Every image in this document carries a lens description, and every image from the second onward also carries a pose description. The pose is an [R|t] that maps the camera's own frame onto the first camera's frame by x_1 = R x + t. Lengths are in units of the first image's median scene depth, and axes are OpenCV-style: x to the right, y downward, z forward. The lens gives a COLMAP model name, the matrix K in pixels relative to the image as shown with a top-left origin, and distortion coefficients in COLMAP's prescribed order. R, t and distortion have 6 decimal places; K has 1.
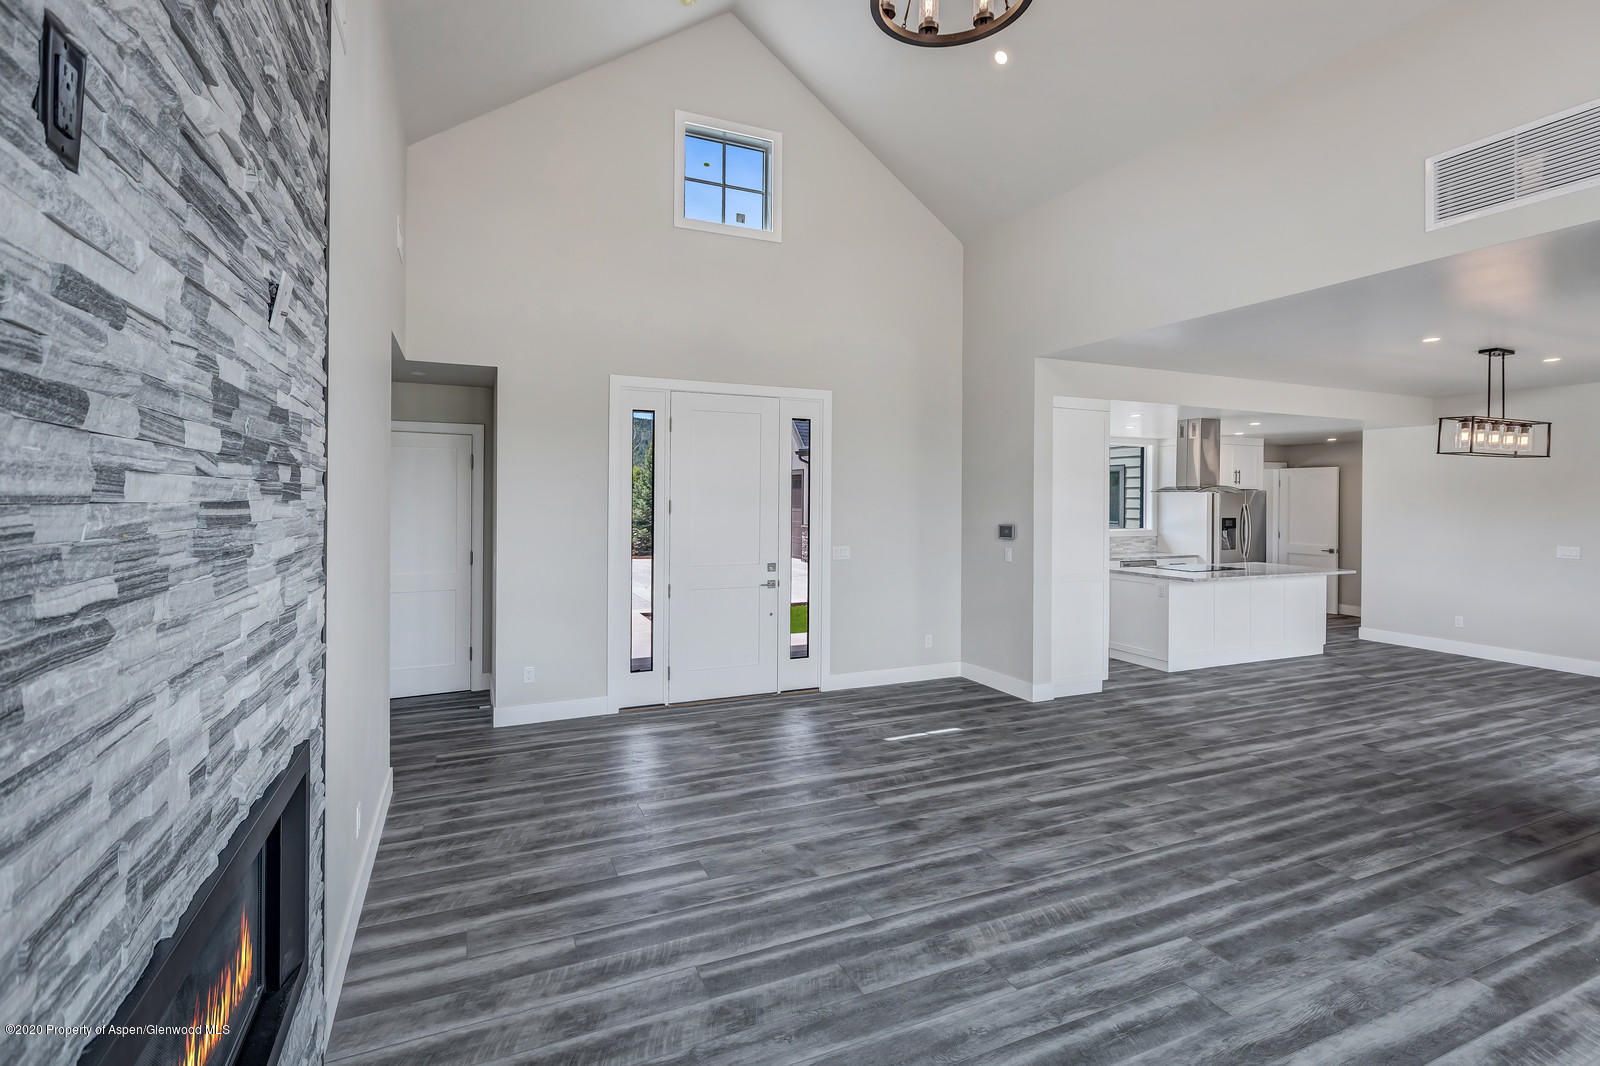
lens RADIAL K [[737.1, 0, 792.0], [0, 737.1, 496.7], [0, 0, 1]] dist [-0.000490, 0.000096]
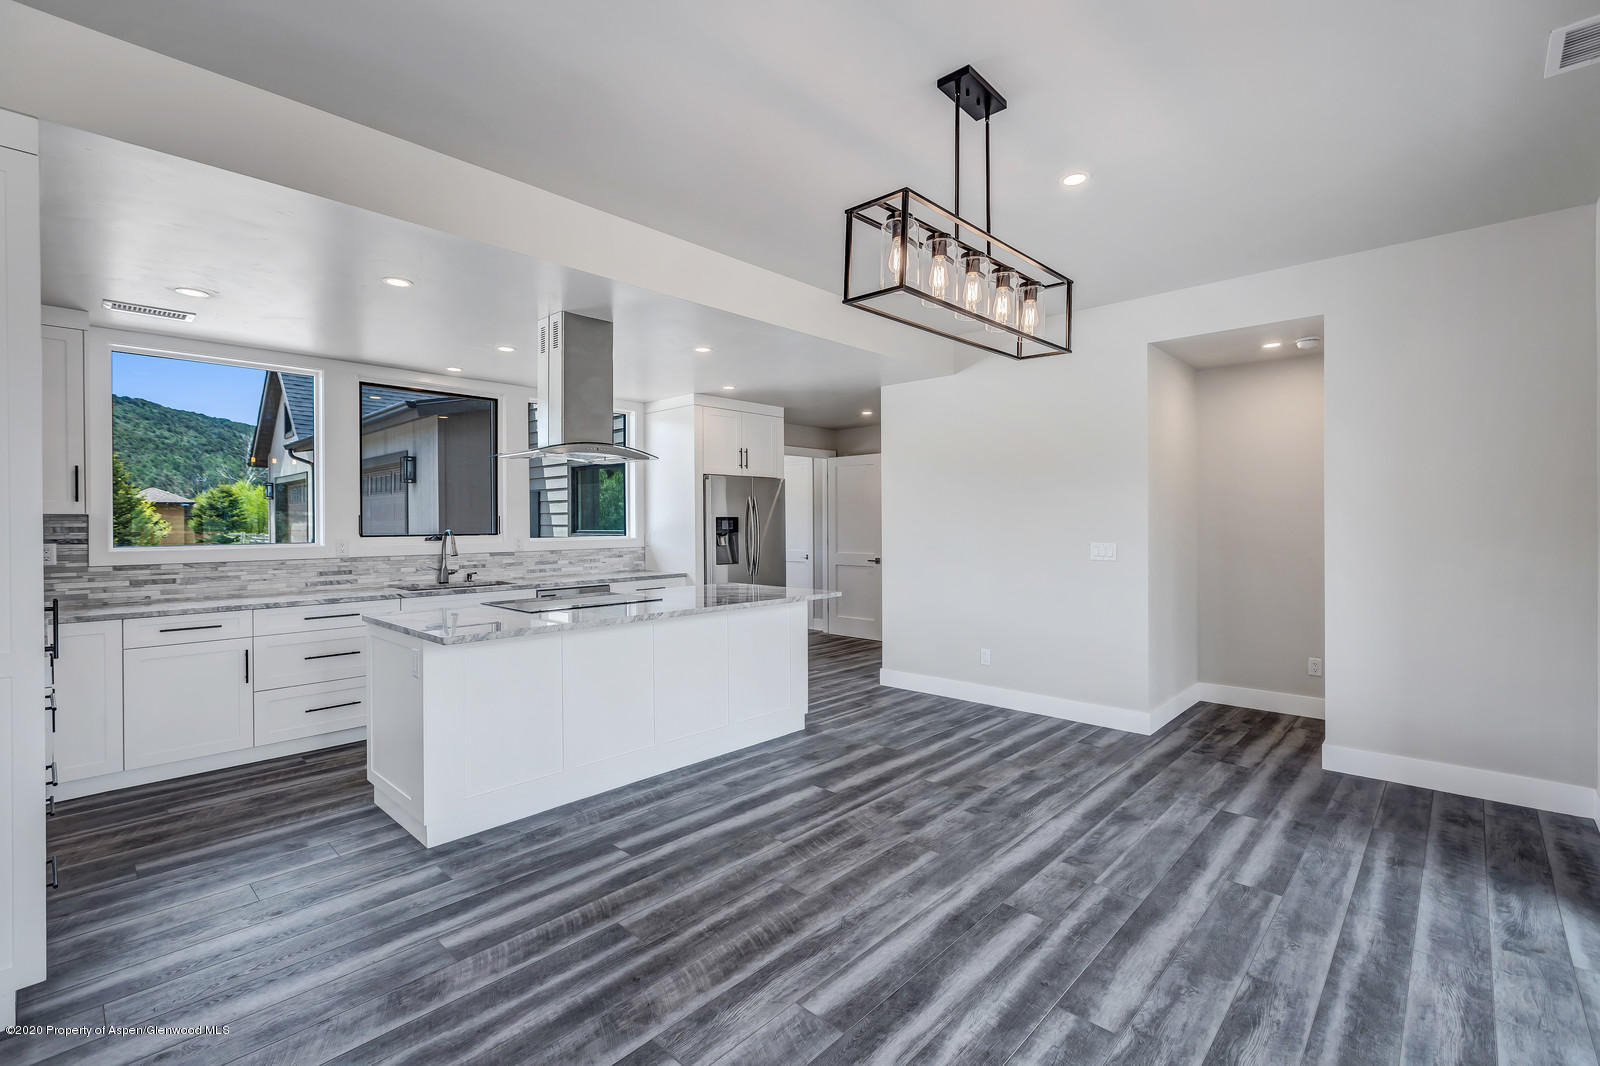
lens RADIAL K [[707.2, 0, 799.1], [0, 707.2, 523.2], [0, 0, 1]] dist [0.000005, -0.000145]
pose [[0.919733, -0.013452, 0.392314, 1.132613], [0.011458, 0.999907, 0.007424, 0.086791], [-0.392377, -0.002333, 0.919802, 1.068675]]
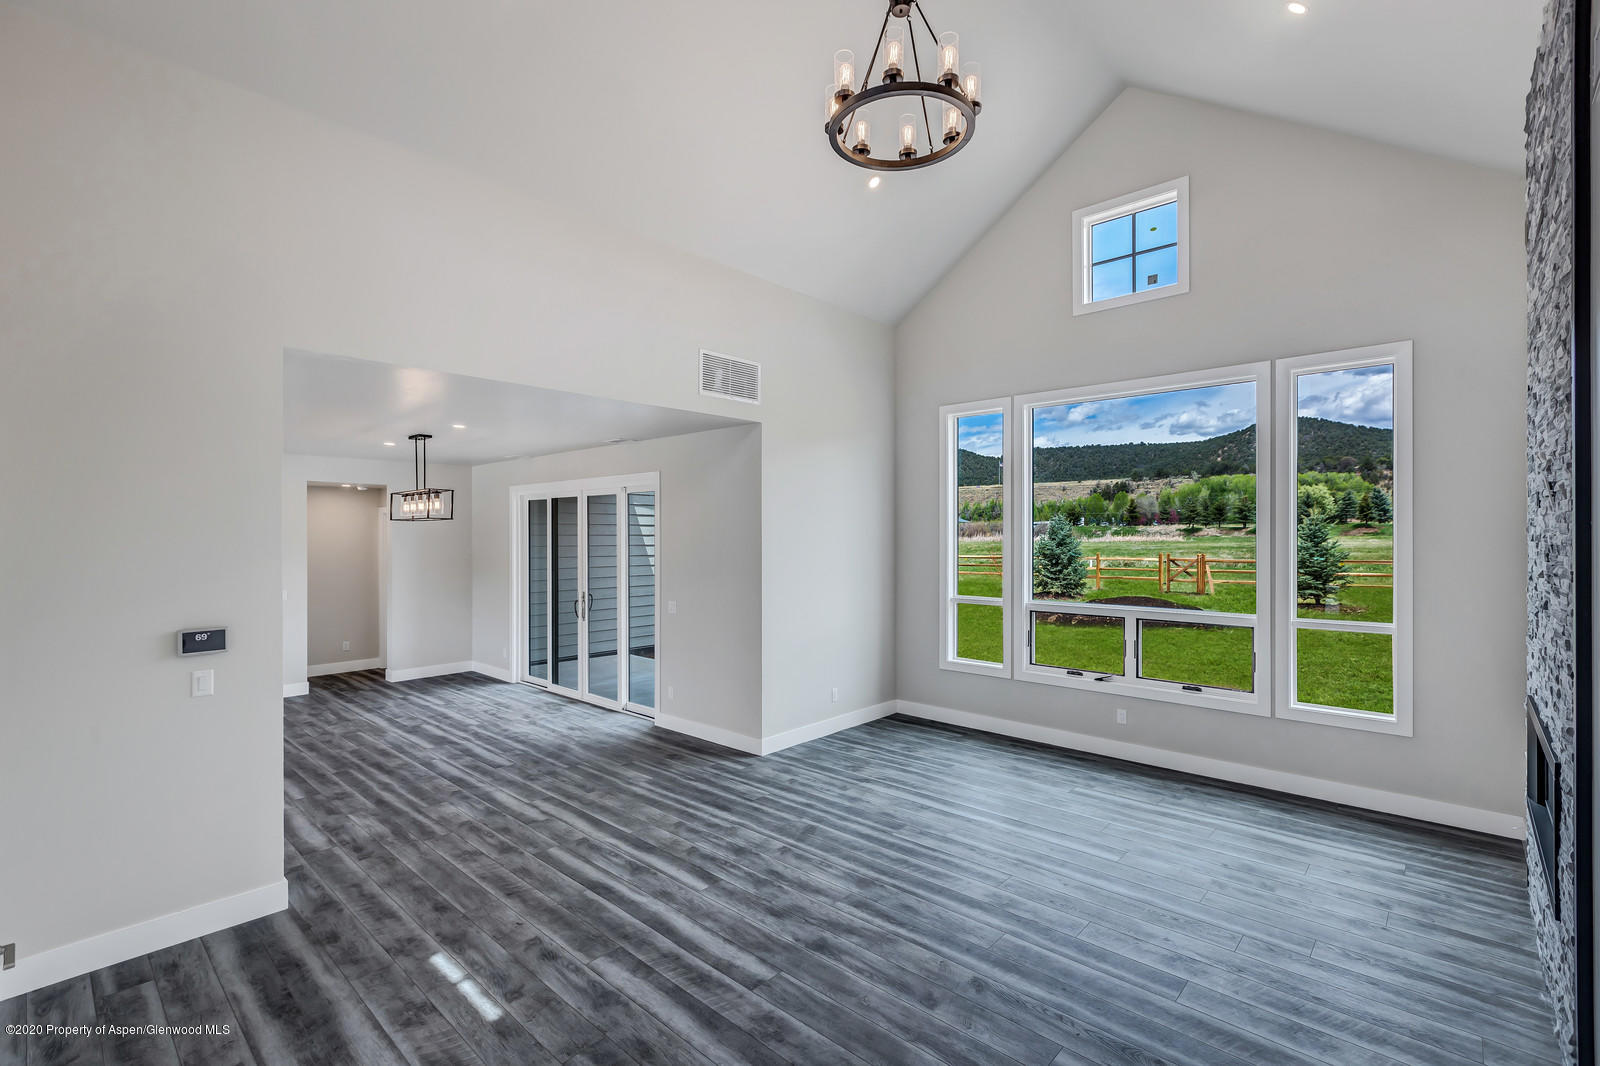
lens RADIAL K [[718.2, 0, 795.9], [0, 718.2, 539.5], [0, 0, 1]] dist [0.002984, 0.000473]
pose [[-0.400225, -0.012321, 0.916334, -0.675332], [-0.002726, 0.999921, 0.012254, -0.063942], [-0.916413, 0.002406, -0.400227, 1.477040]]
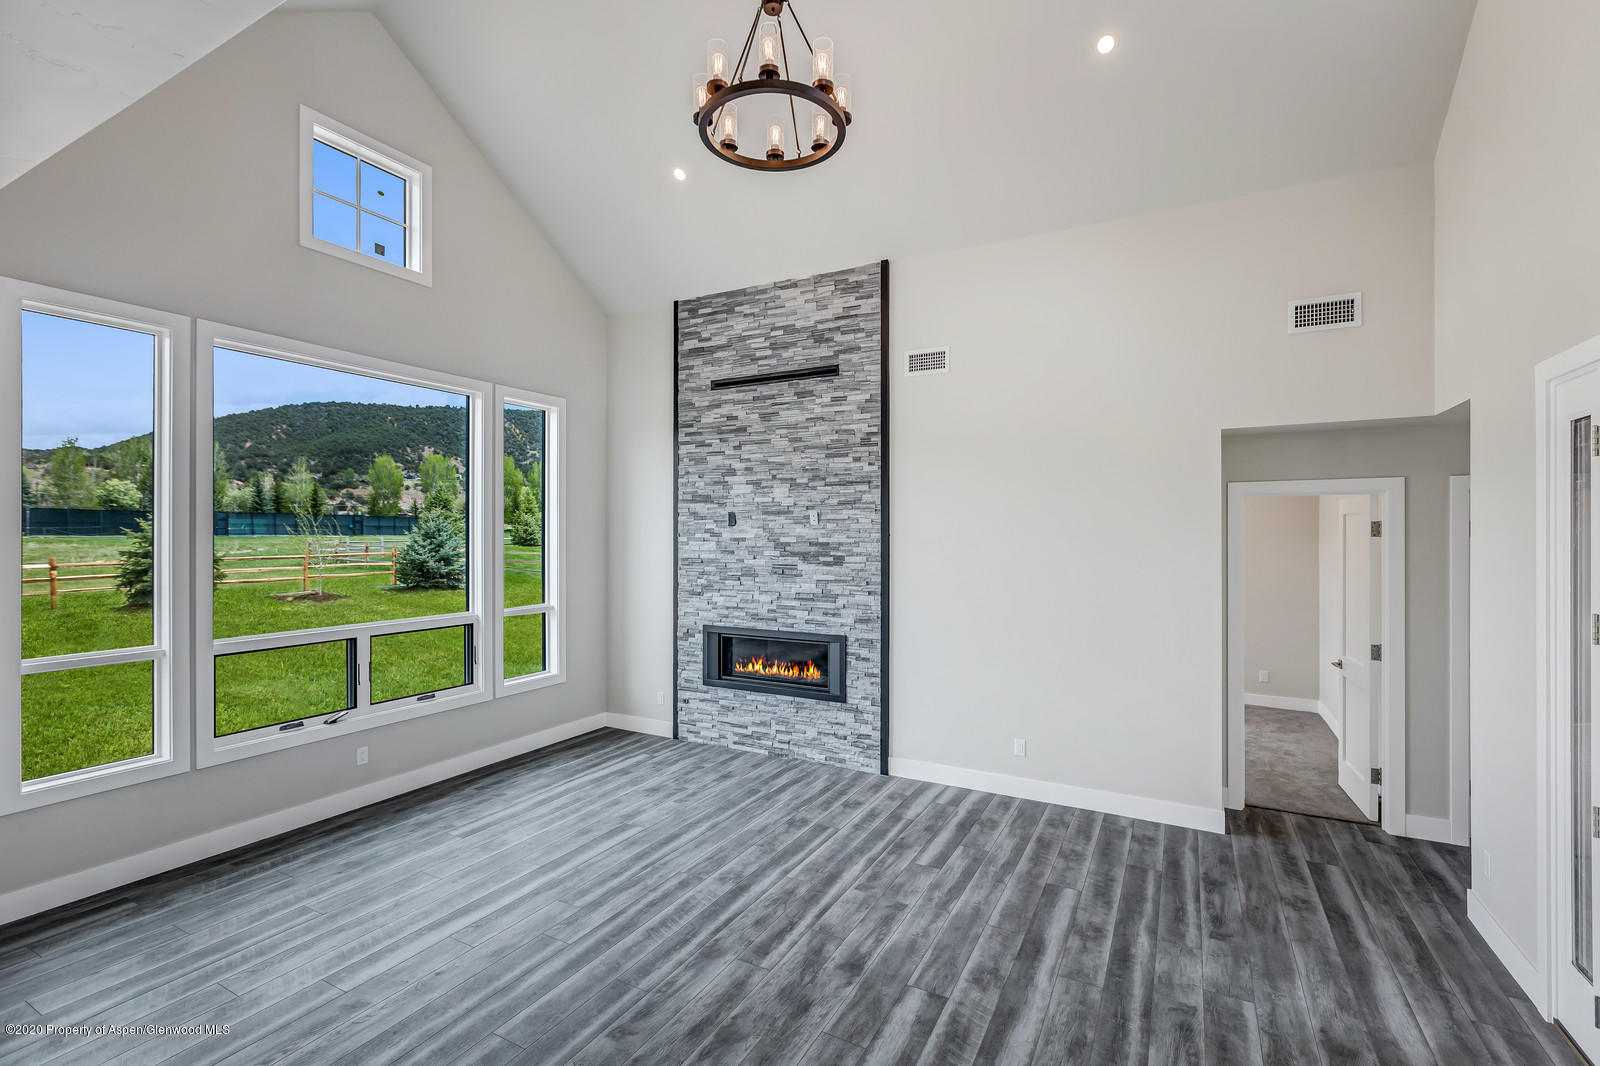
lens RADIAL K [[711.4, 0, 800.0], [0, 711.4, 533.0], [0, 0, 1]] dist [-0.001103, 0.000286]
pose [[-0.789535, -0.008029, -0.613653, 0.775659], [-0.004901, 0.999965, -0.006778, -0.063337], [0.613686, -0.002344, -0.789547, 1.743323]]
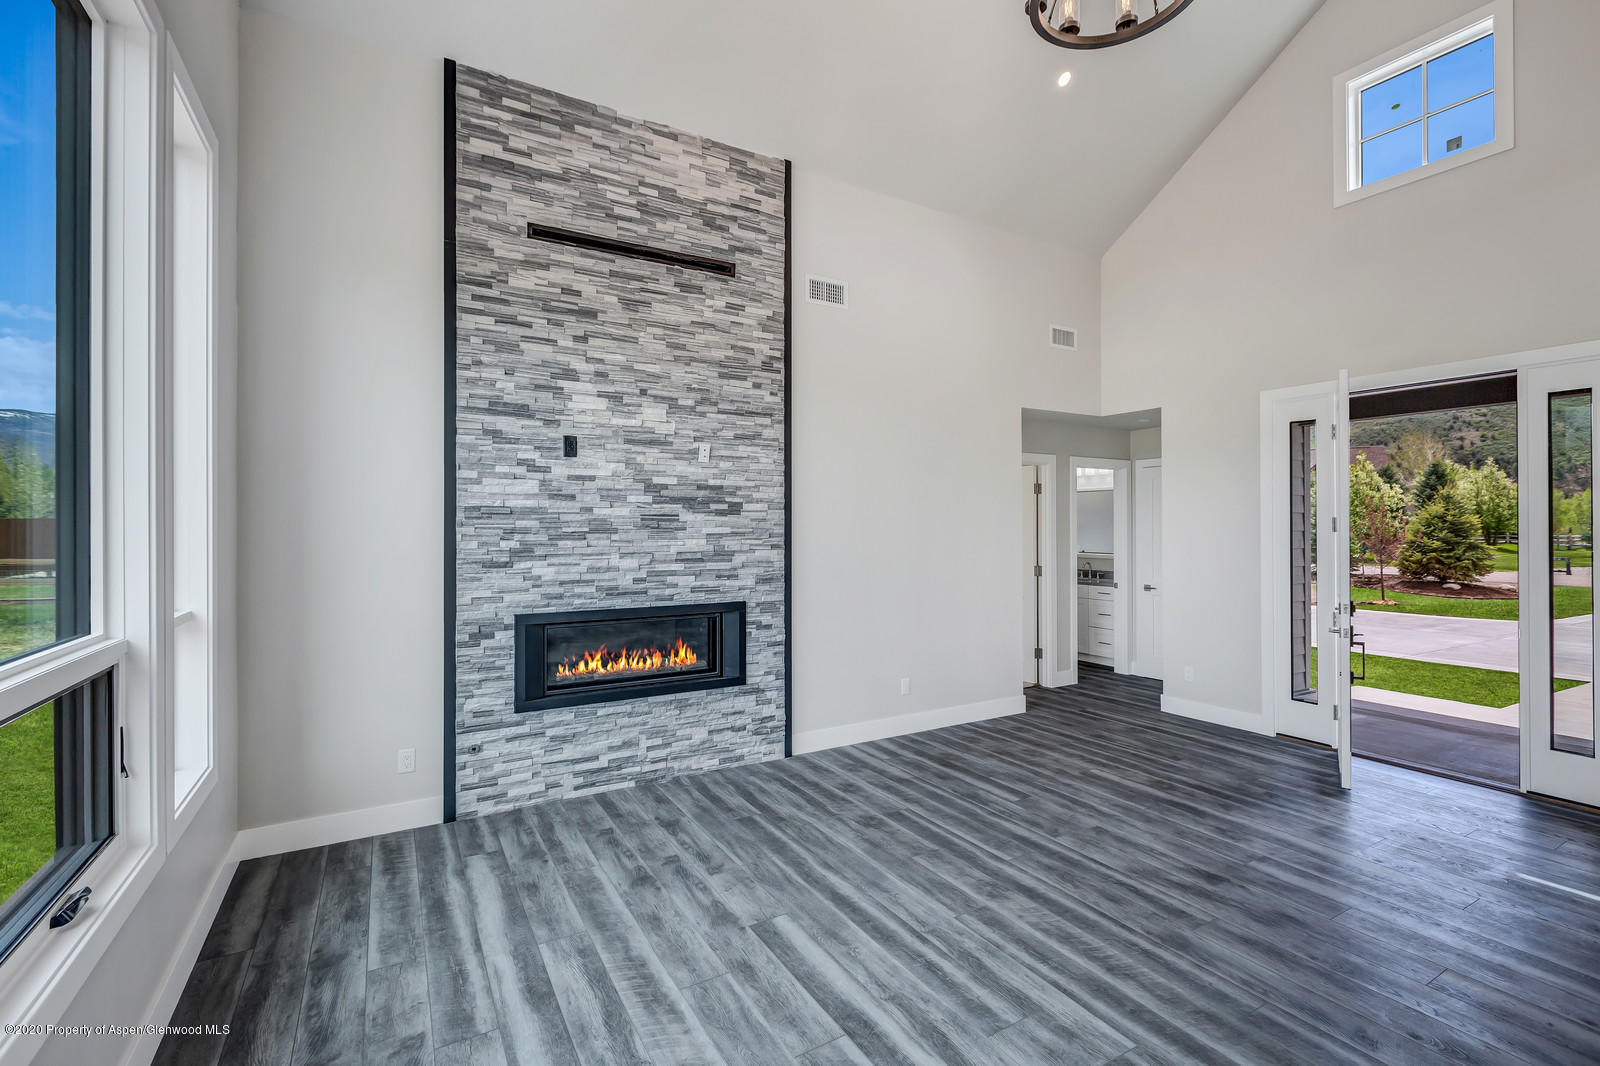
lens RADIAL K [[707.2, 0, 799.1], [0, 707.2, 523.2], [0, 0, 1]] dist [0.000005, -0.000145]
pose [[0.114256, -0.011837, -0.993381, 1.011383], [0.004375, 0.999925, -0.011412, 0.032876], [0.993442, -0.003042, 0.114299, 0.445379]]
